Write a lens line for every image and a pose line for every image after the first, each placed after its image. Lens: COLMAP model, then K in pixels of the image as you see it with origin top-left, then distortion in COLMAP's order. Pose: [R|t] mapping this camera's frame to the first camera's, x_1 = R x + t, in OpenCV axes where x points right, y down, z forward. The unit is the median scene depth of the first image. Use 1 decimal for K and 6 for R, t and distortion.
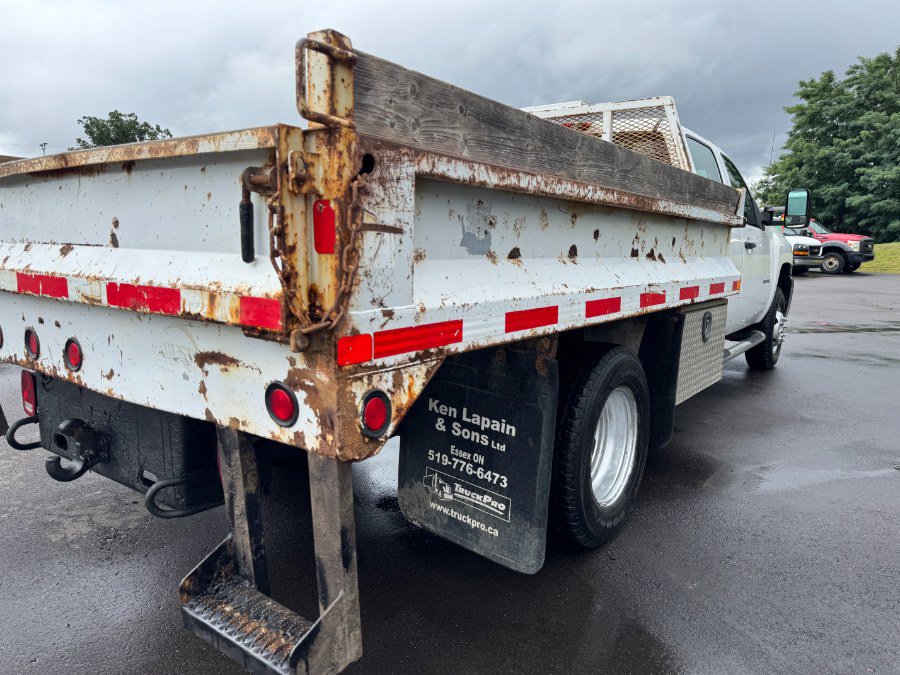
lens RADIAL K [[634.0, 0, 448.0], [0, 634.0, 349.1], [0, 0, 1]] dist [0.074676, -0.083902]
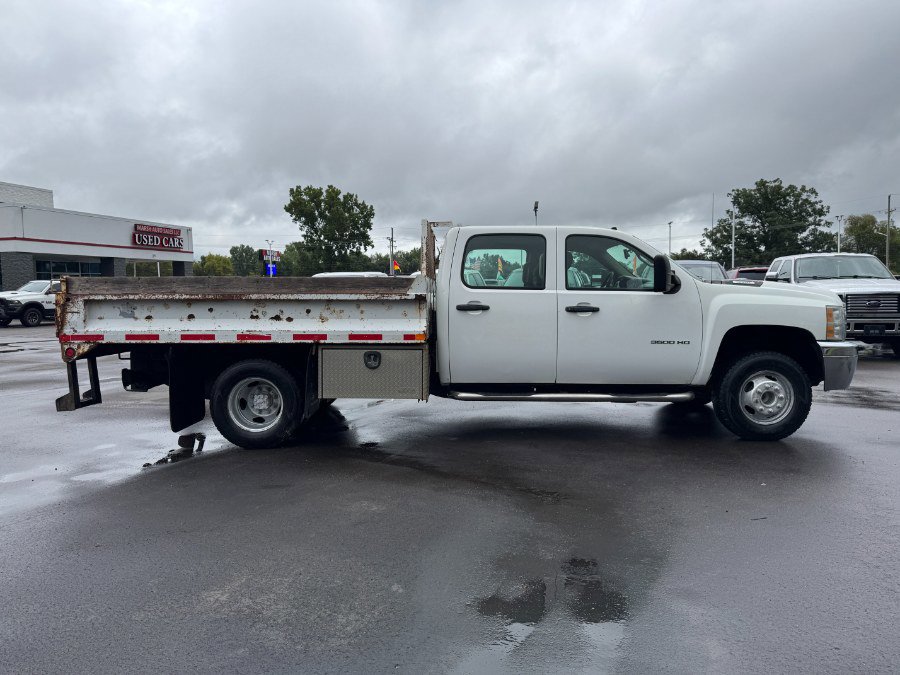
lens RADIAL K [[663.3, 0, 450.0], [0, 663.3, 337.5], [0, 0, 1]] dist [0.000506, -0.000680]
pose [[0.569021, 0.026085, -0.821909, 3.237382], [-0.117529, 0.991815, -0.049890, -0.054302], [0.813881, 0.124987, 0.567430, 0.308850]]
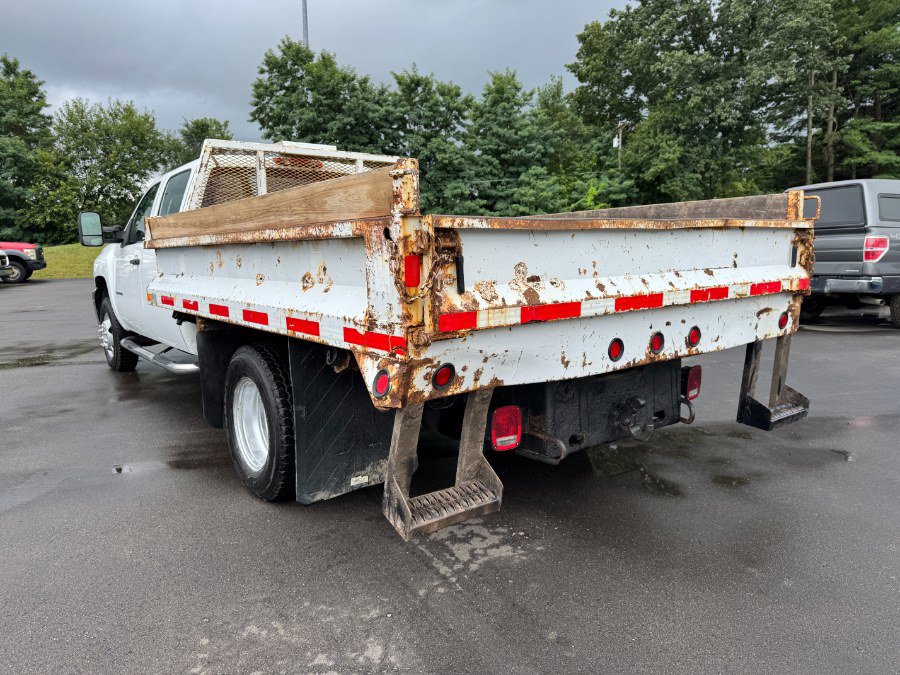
lens RADIAL K [[644.8, 0, 447.5], [0, 644.8, 341.4], [0, 0, 1]] dist [0.075174, -0.096516]
pose [[0.280755, -0.163862, 0.945688, -2.003671], [0.184164, 0.976206, 0.114476, -0.245350], [-0.941945, 0.142022, 0.304252, 0.937415]]
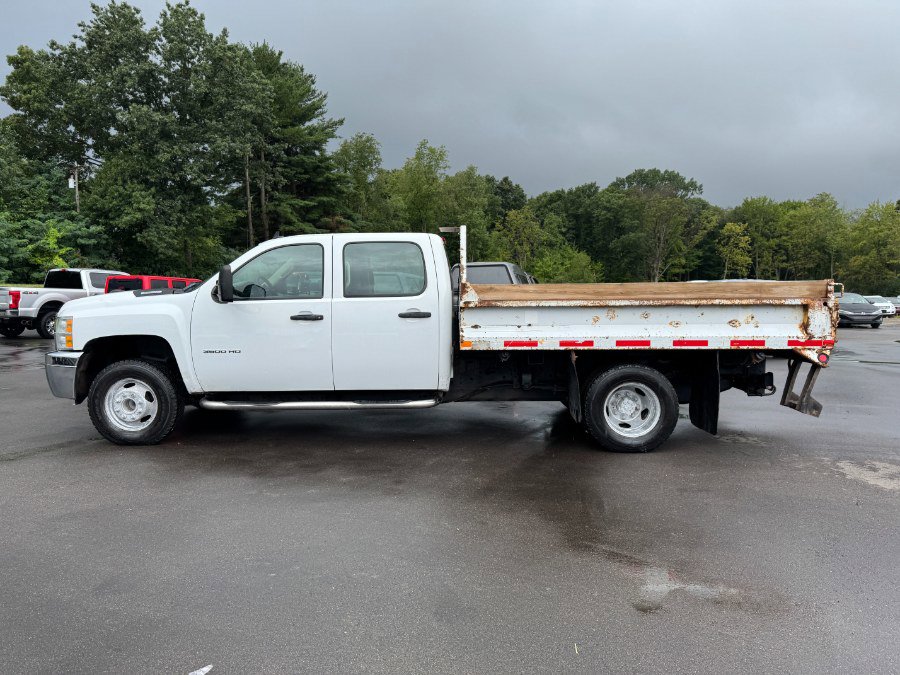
lens RADIAL K [[663.3, 0, 450.0], [0, 663.3, 337.5], [0, 0, 1]] dist [0.000506, -0.000680]
pose [[-0.576684, -0.080078, 0.813033, -2.469844], [0.122176, 0.975540, 0.182744, -0.880550], [-0.807780, 0.204719, -0.552795, 4.171529]]
